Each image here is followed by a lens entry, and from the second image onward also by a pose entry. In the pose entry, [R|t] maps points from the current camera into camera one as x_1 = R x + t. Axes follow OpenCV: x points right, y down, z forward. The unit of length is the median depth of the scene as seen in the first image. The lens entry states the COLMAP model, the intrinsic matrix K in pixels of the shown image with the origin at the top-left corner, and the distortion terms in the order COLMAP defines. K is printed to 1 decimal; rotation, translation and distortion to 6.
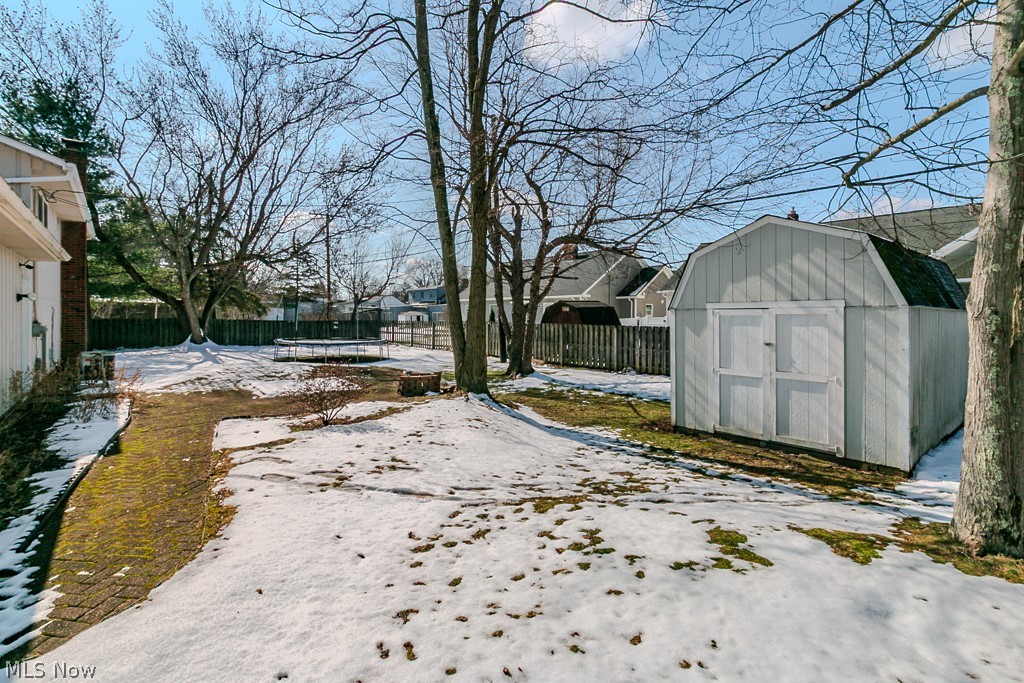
lens RADIAL K [[486.0, 0, 506.5], [0, 486.0, 308.6], [0, 0, 1]] dist [-0.003116, -0.001620]
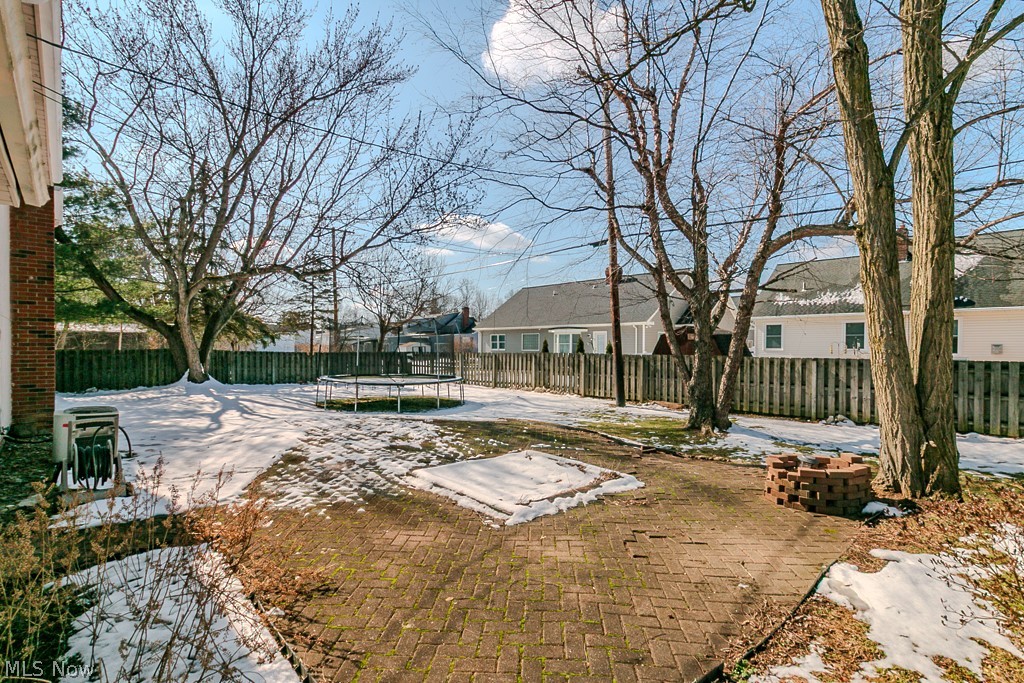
lens RADIAL K [[486.0, 0, 512.3], [0, 486.0, 344.5], [0, 0, 1]] dist [-0.003116, -0.001620]
pose [[0.997583, -0.000099, 0.069483, -0.204162], [-0.000526, 0.999960, 0.008973, 0.005682], [-0.069481, -0.008988, 0.997543, 0.214852]]
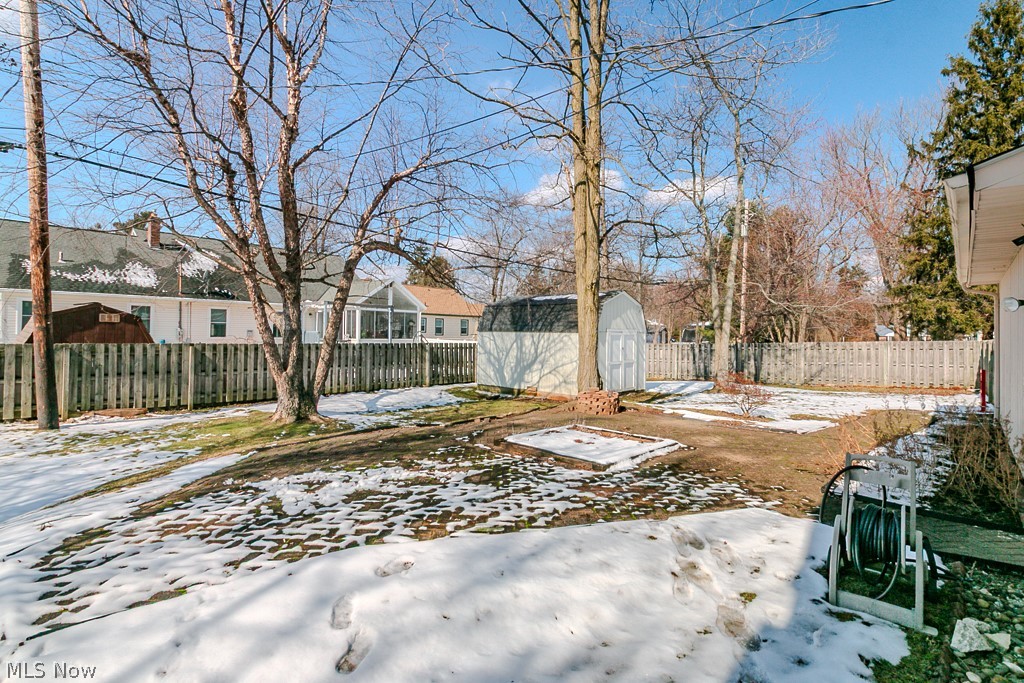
lens RADIAL K [[500.2, 0, 511.7], [0, 500.2, 336.1], [0, 0, 1]] dist [-0.004876, -0.004443]
pose [[-0.140692, -0.008285, 0.990019, -0.828205], [-0.022002, 0.999744, 0.005240, 0.009152], [-0.989809, -0.021045, -0.140838, 0.958963]]
